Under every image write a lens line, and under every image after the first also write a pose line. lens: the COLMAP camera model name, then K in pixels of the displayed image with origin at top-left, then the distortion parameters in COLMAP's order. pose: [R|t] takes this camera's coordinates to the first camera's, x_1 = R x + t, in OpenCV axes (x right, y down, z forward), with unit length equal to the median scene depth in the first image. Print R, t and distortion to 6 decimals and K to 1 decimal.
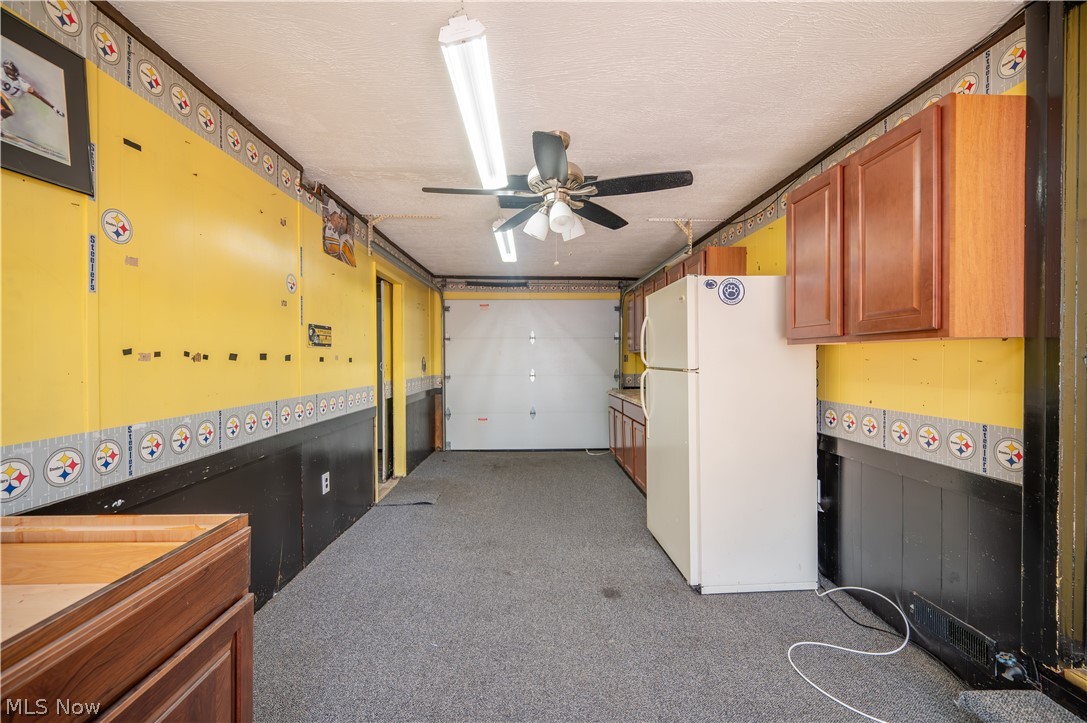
lens RADIAL K [[438.6, 0, 539.0], [0, 438.6, 359.5], [0, 0, 1]] dist [0.001689, 0.000151]
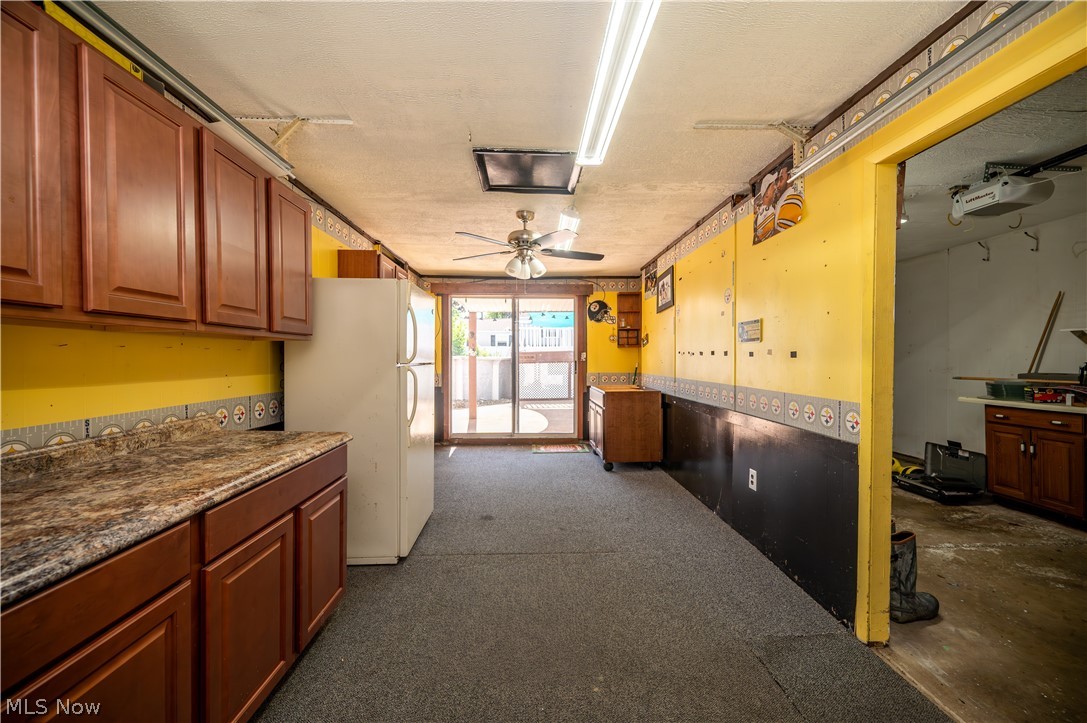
lens RADIAL K [[438.6, 0, 539.0], [0, 438.6, 359.5], [0, 0, 1]] dist [0.001689, 0.000151]
pose [[-0.999771, -0.000602, -0.021394, 0.020556], [-0.000743, 0.999978, 0.006600, 0.005948], [0.021390, 0.006615, -0.999749, 2.037125]]
